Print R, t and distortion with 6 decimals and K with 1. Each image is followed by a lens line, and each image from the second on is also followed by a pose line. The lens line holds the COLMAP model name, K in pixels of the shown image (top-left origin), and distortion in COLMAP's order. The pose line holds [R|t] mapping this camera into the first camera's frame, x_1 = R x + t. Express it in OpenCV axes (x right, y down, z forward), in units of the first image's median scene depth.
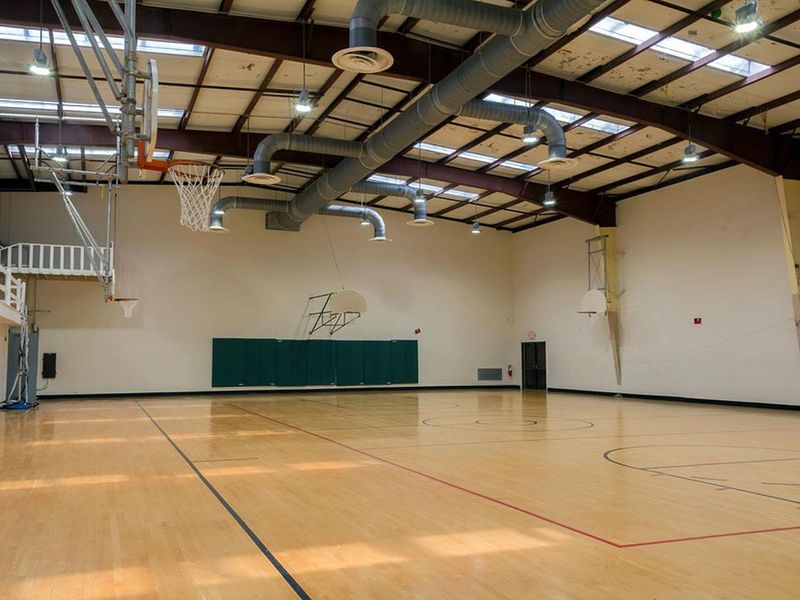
lens RADIAL K [[699.3, 0, 402.9], [0, 699.3, 296.6], [0, 0, 1]] dist [0.017449, 0.003823]
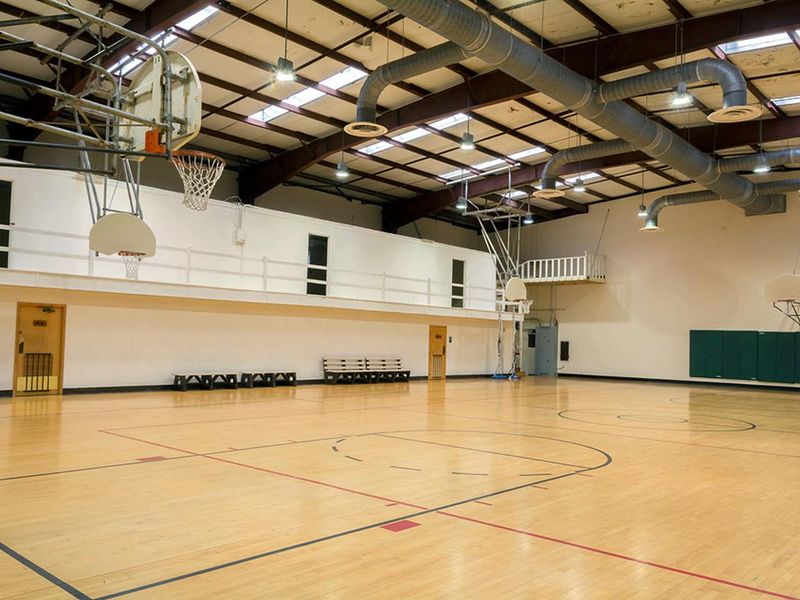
lens RADIAL K [[699.3, 0, 402.9], [0, 699.3, 304.0], [0, 0, 1]] dist [0.017449, 0.003823]
pose [[0.409553, -0.037759, -0.911505, 0.556717], [0.045595, 0.998742, -0.020886, 0.024864], [0.911146, -0.033006, 0.410759, 0.197795]]
